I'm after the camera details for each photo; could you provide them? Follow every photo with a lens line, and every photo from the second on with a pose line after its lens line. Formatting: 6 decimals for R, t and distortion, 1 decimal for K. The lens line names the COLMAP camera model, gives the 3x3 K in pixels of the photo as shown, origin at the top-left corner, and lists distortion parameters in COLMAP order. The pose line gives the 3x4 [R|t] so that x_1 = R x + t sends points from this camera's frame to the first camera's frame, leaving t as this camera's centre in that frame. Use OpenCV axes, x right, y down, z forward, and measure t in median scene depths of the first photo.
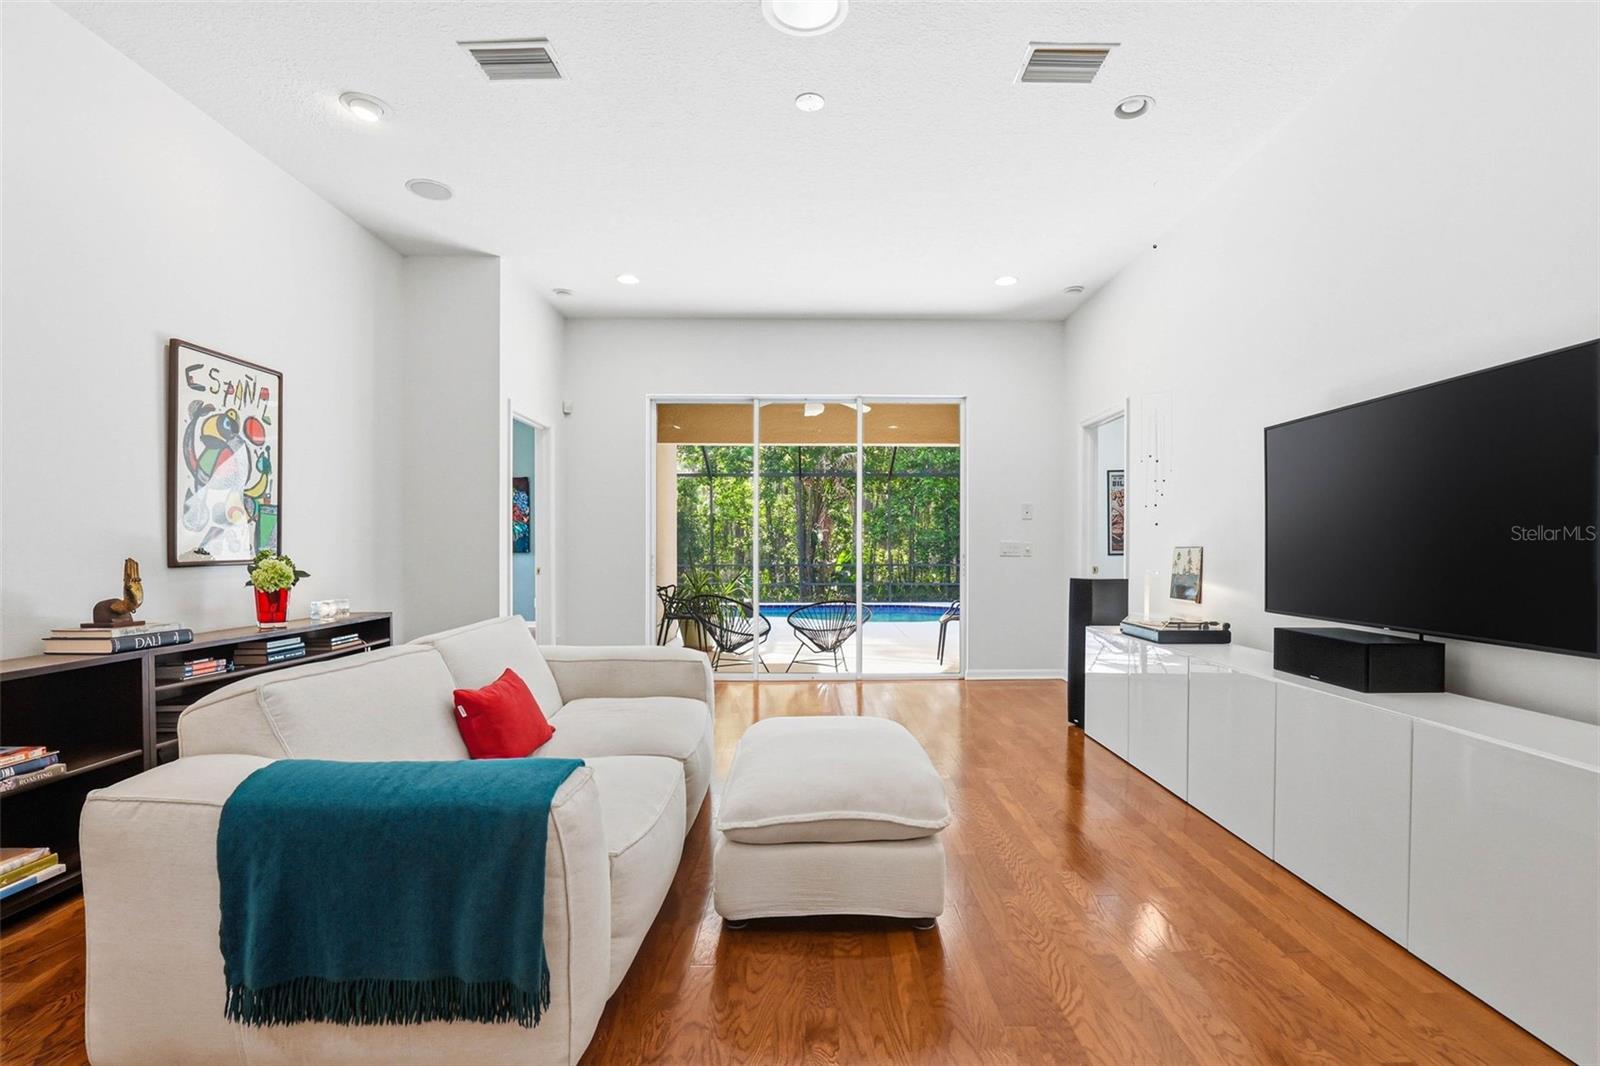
lens RADIAL K [[748.3, 0, 819.1], [0, 748.3, 547.4], [0, 0, 1]] dist [-0.031073, 0.000158]
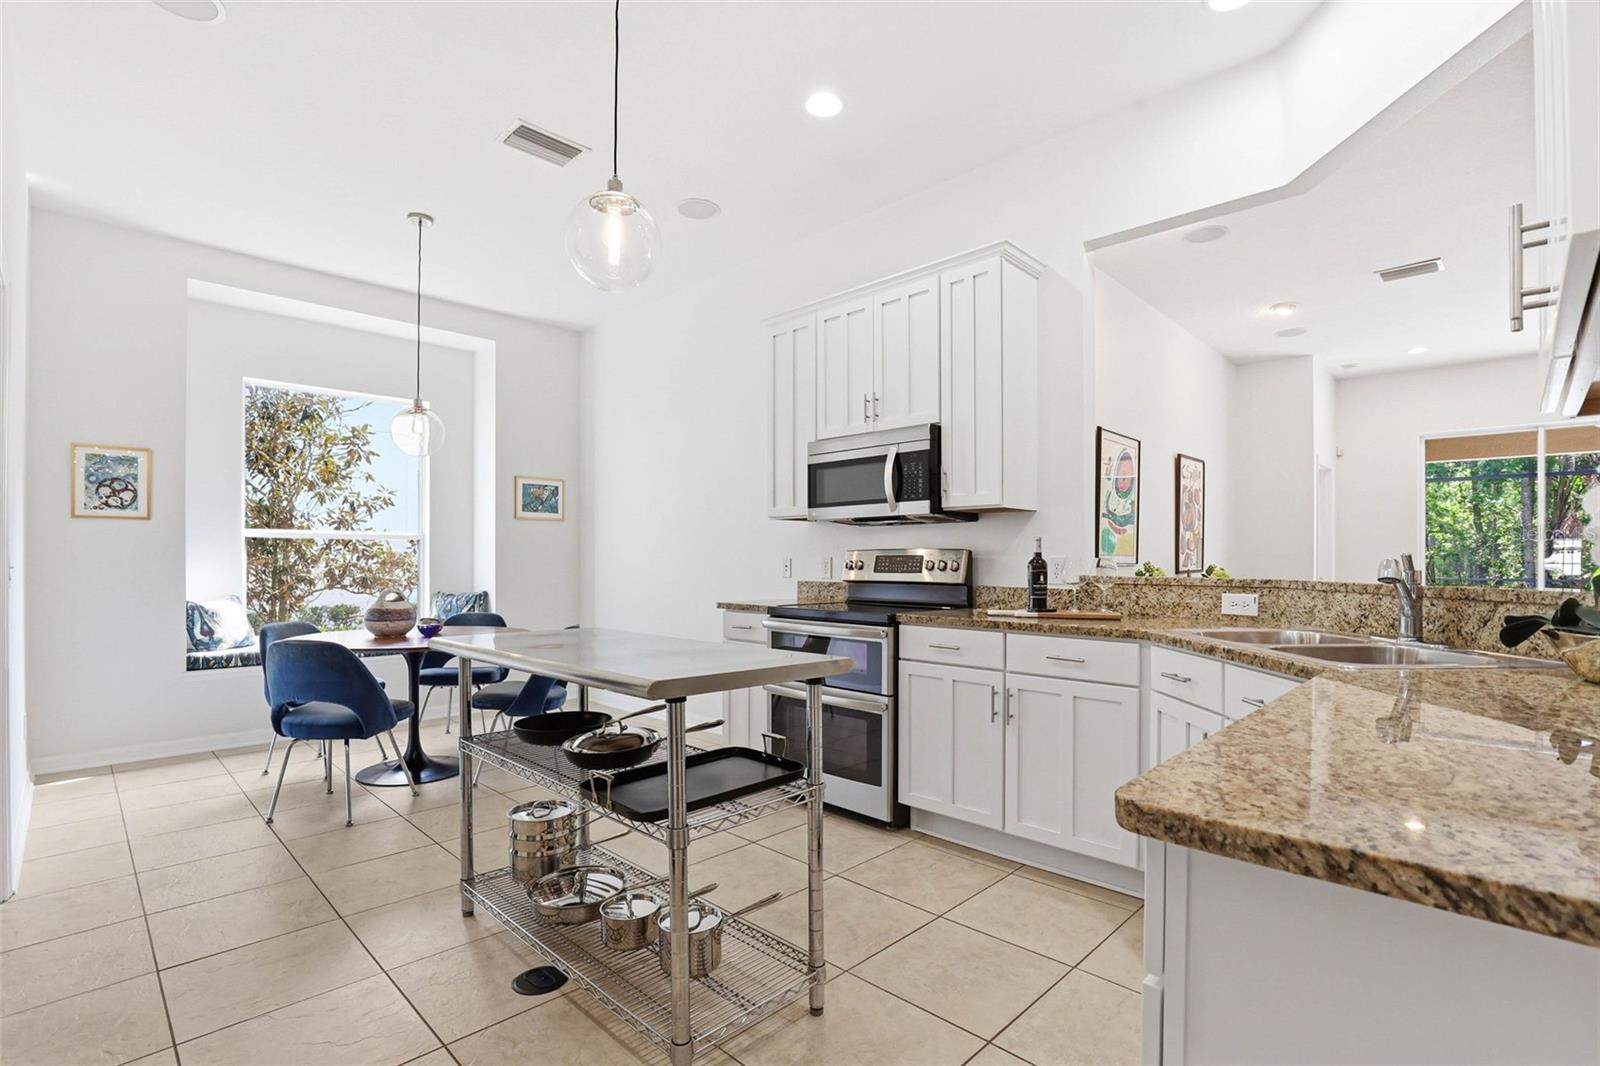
lens RADIAL K [[744.1, 0, 820.0], [0, 744.1, 557.9], [0, 0, 1]] dist [-0.030871, -0.000232]
pose [[0.715761, 0.001232, -0.698344, -0.090733], [0.000070, 0.999998, 0.001836, -0.008122], [0.698345, -0.001363, 0.715760, -0.444862]]
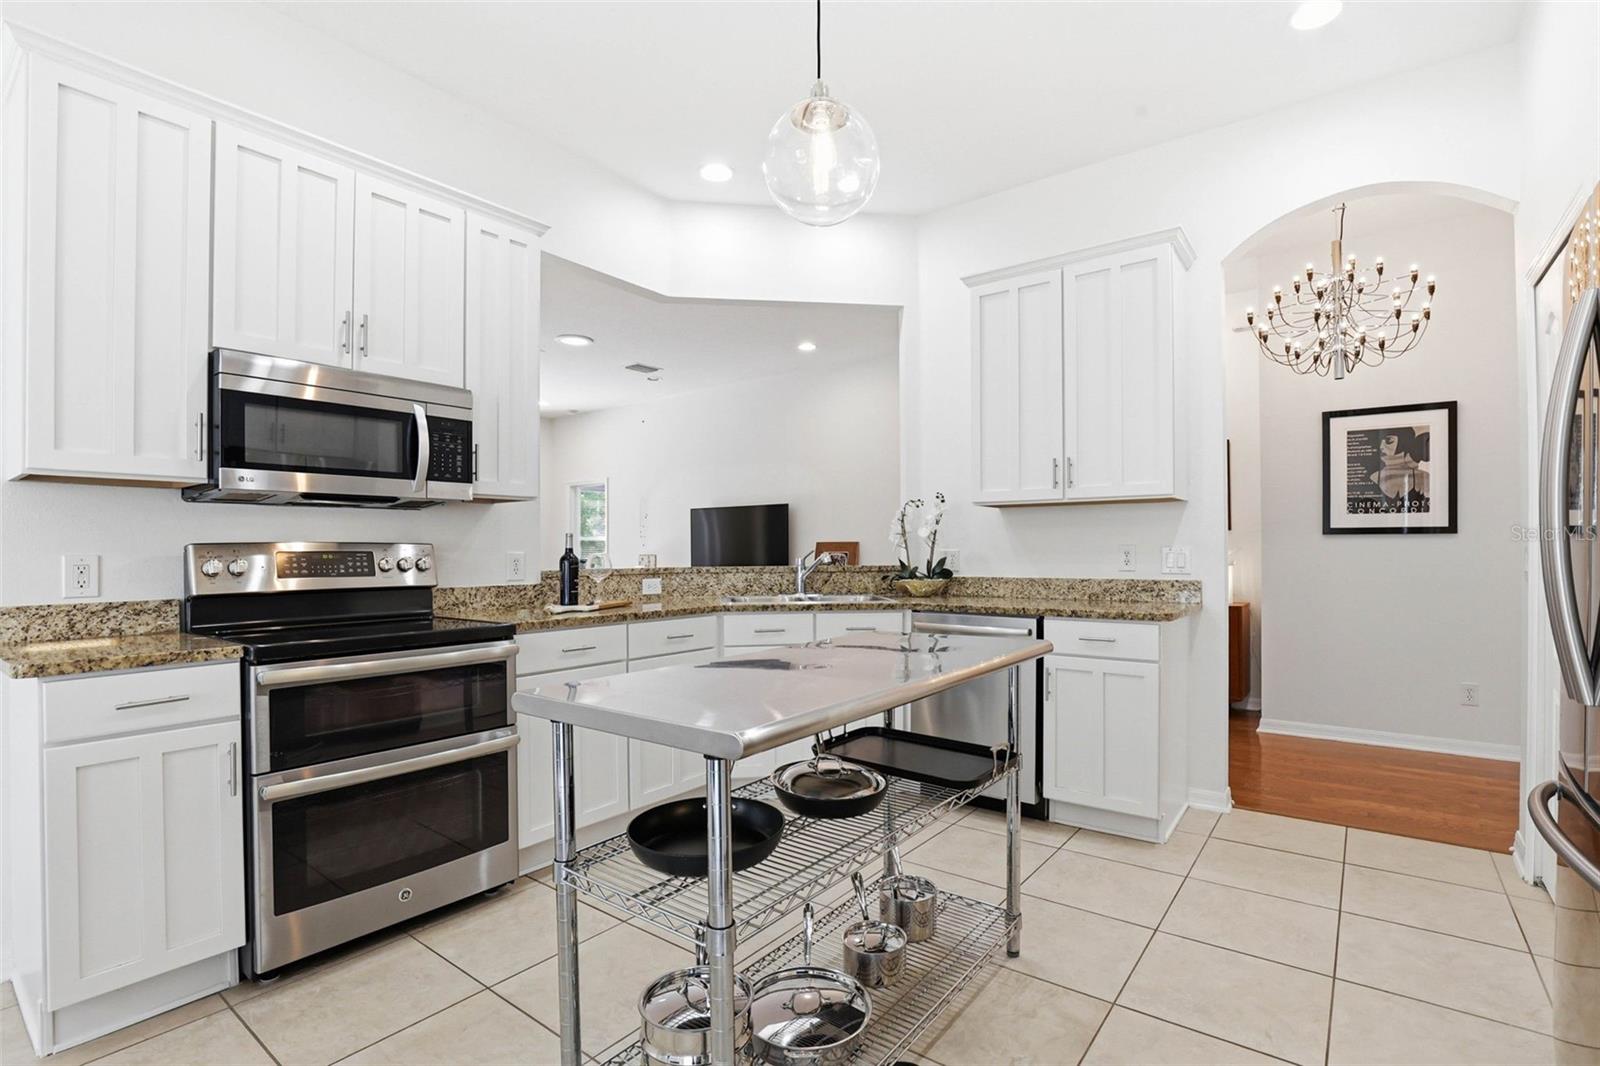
lens RADIAL K [[736.4, 0, 816.2], [0, 736.4, 549.2], [0, 0, 1]] dist [-0.037948, 0.007673]
pose [[0.608739, -0.000568, 0.793370, -0.551635], [0.001067, 0.999999, -0.000102, -0.009775], [-0.793370, 0.000908, 0.608740, -0.431847]]
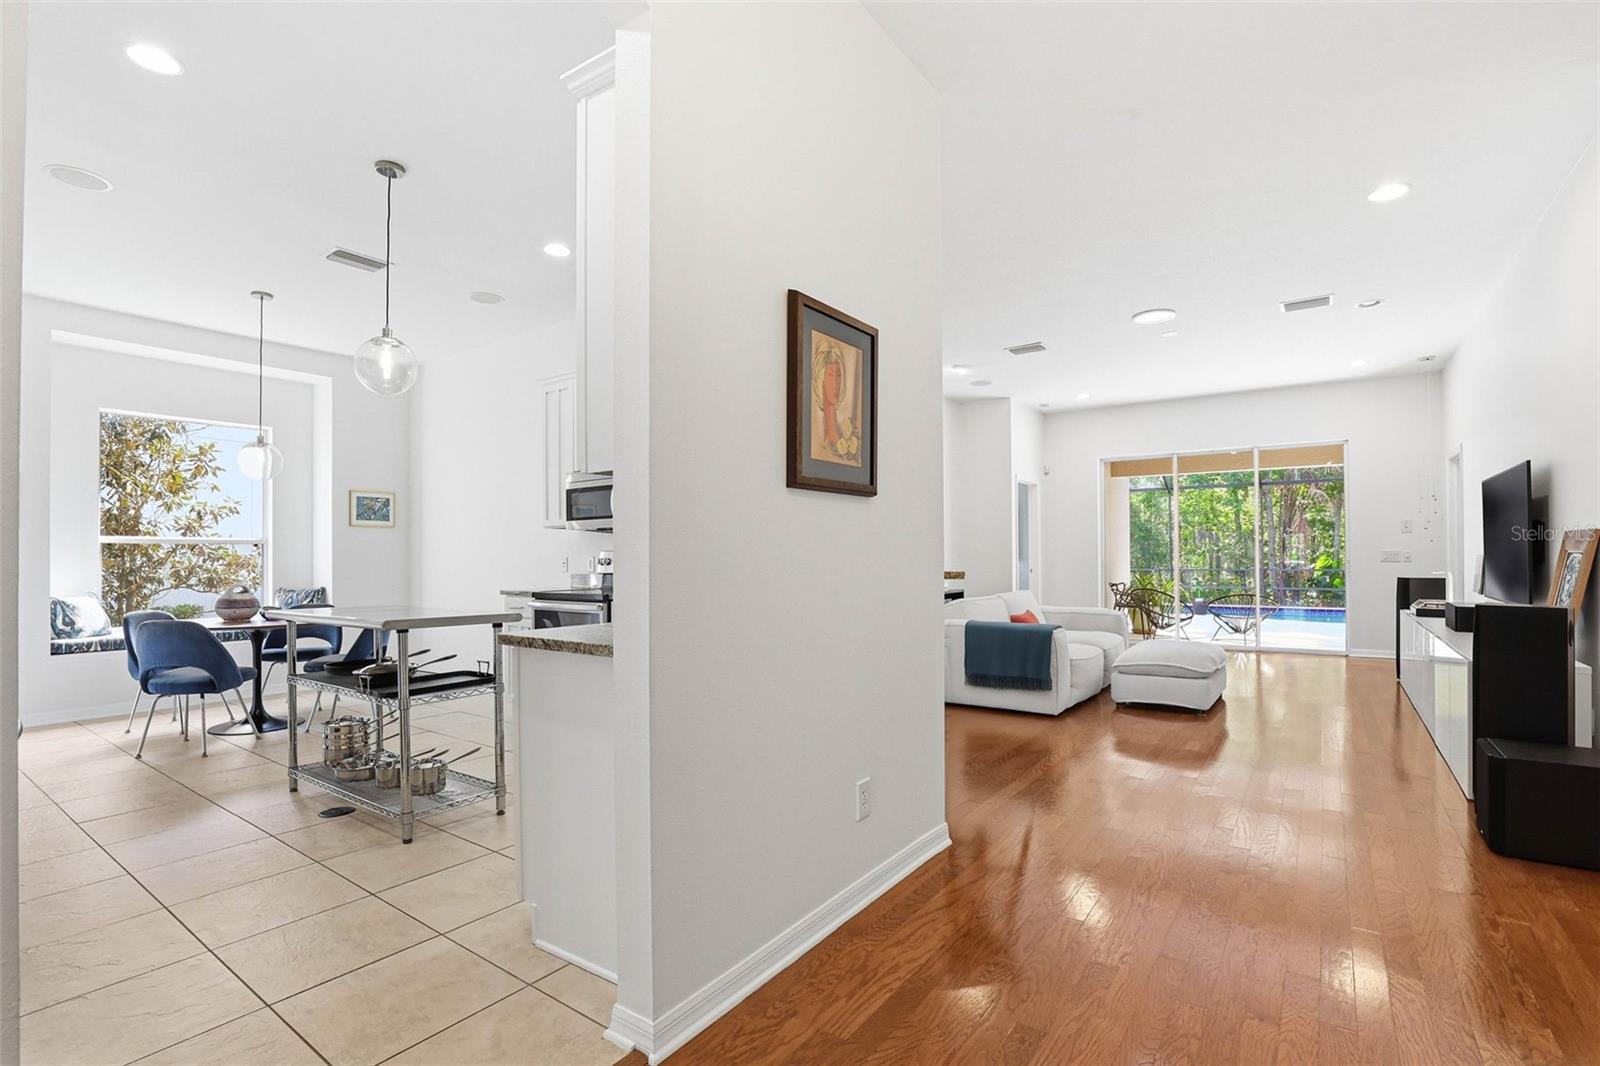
lens RADIAL K [[736.4, 0, 816.2], [0, 736.4, 549.2], [0, 0, 1]] dist [-0.037948, 0.007673]
pose [[0.813341, -0.010809, -0.581687, 0.156404], [0.008115, 0.999941, -0.007235, -0.007489], [0.581731, 0.001164, 0.813380, -0.516457]]
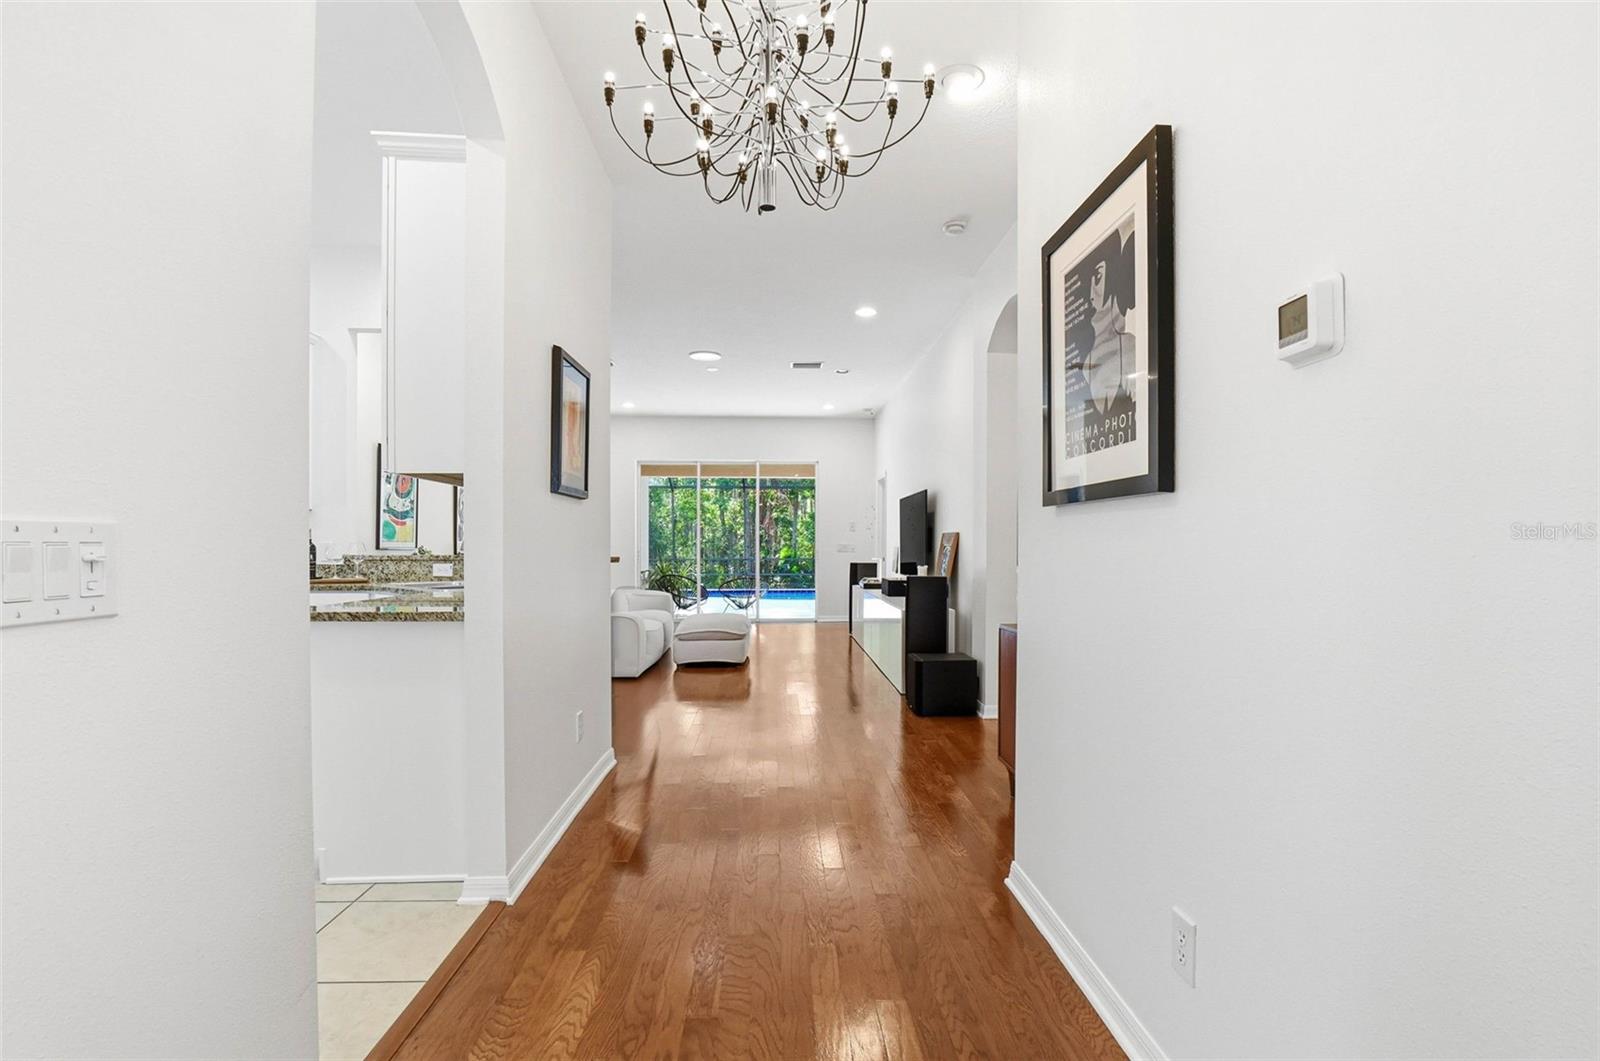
lens RADIAL K [[748.3, 0, 819.1], [0, 748.3, 544.9], [0, 0, 1]] dist [-0.031073, 0.000158]
pose [[0.998804, 0.000710, 0.048884, 0.100661], [-0.000801, 0.999998, 0.001852, -0.007122], [-0.048882, -0.001889, 0.998803, -0.694226]]
